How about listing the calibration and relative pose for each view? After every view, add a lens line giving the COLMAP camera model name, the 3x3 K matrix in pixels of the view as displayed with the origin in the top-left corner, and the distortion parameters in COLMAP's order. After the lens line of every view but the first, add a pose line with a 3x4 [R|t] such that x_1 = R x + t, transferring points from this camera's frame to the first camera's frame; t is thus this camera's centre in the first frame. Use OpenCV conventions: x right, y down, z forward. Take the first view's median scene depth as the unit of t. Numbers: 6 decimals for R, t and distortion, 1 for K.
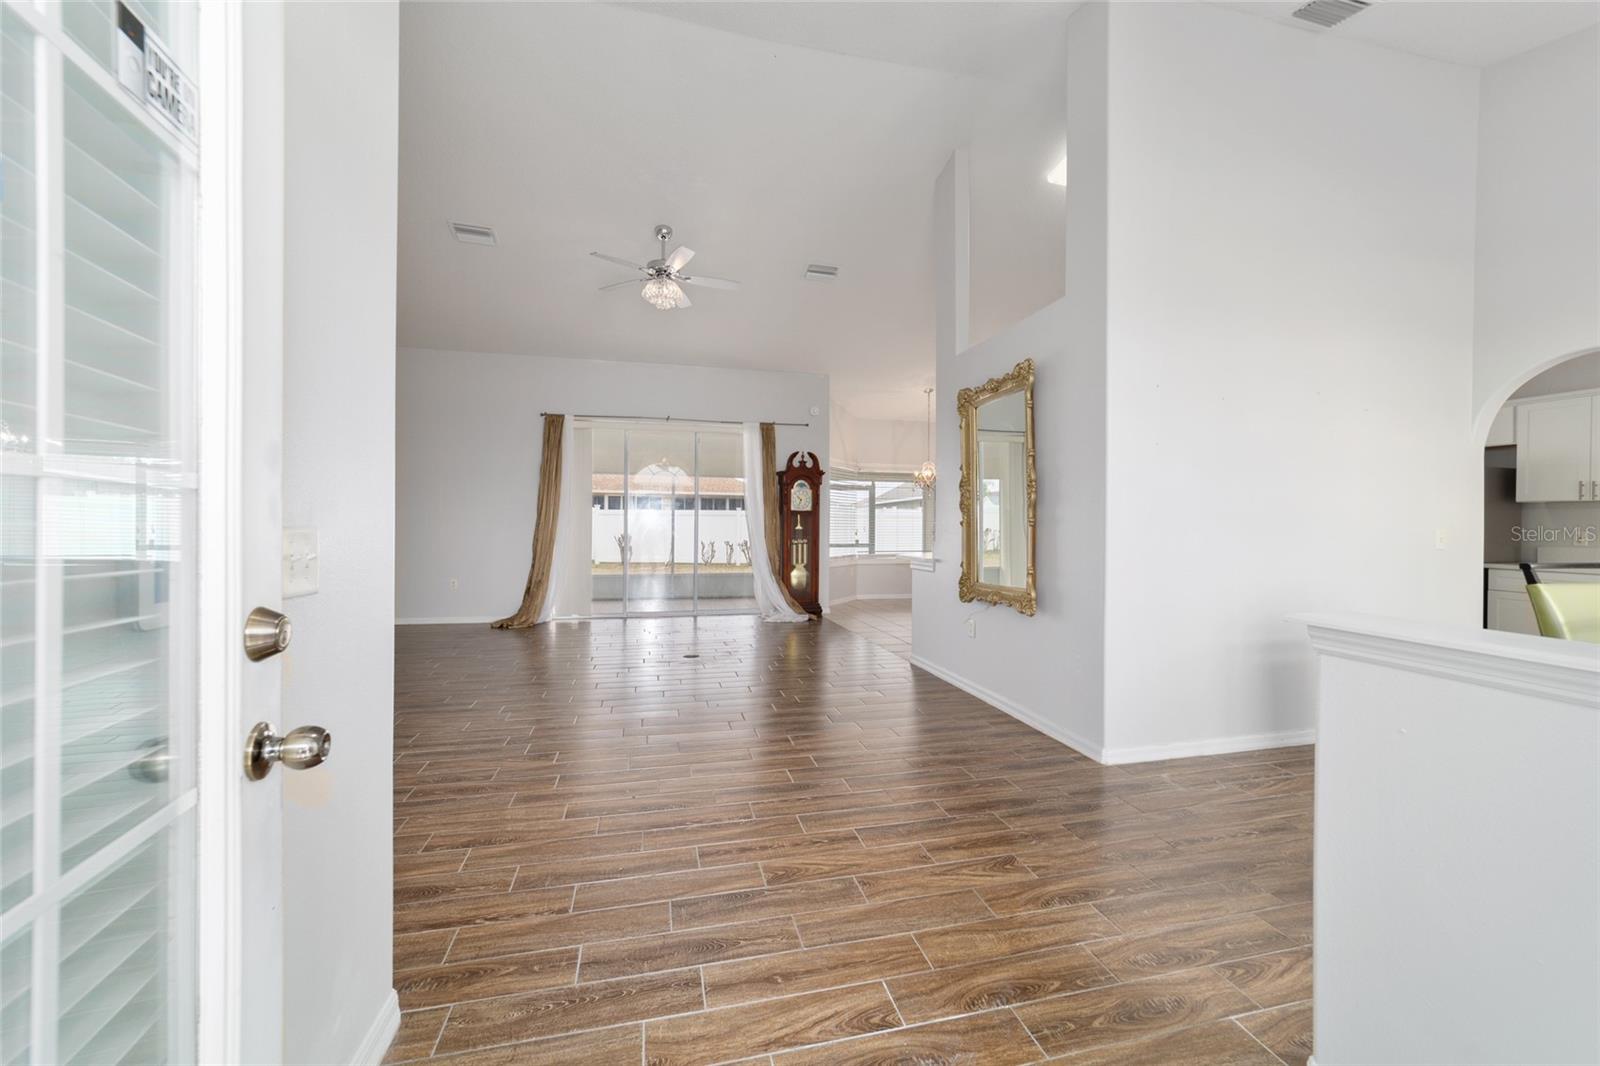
lens RADIAL K [[616.6, 0, 799.2], [0, 616.6, 524.1], [0, 0, 1]] dist [-0.019206, -0.000024]
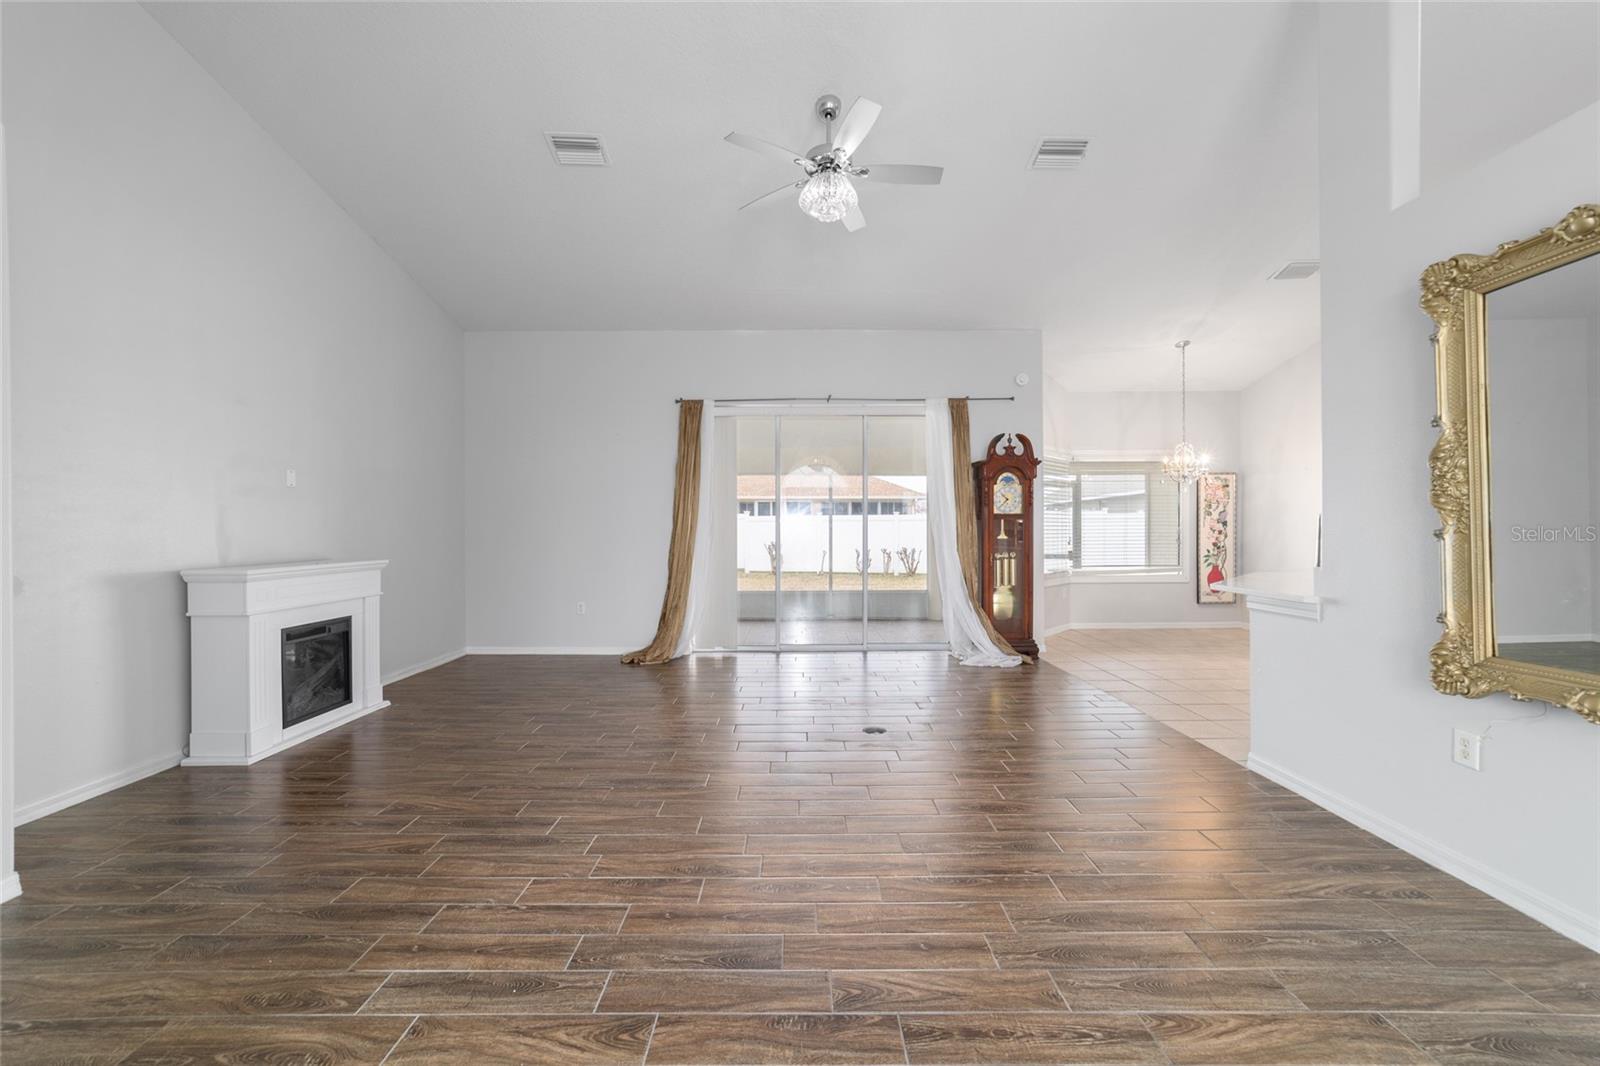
lens RADIAL K [[616.6, 0, 799.2], [0, 616.6, 524.1], [0, 0, 1]] dist [-0.019206, -0.000024]
pose [[0.972242, -0.012638, -0.233634, -0.067090], [0.010959, 0.999904, -0.008481, -0.006110], [0.233719, 0.005685, 0.972288, 0.225626]]
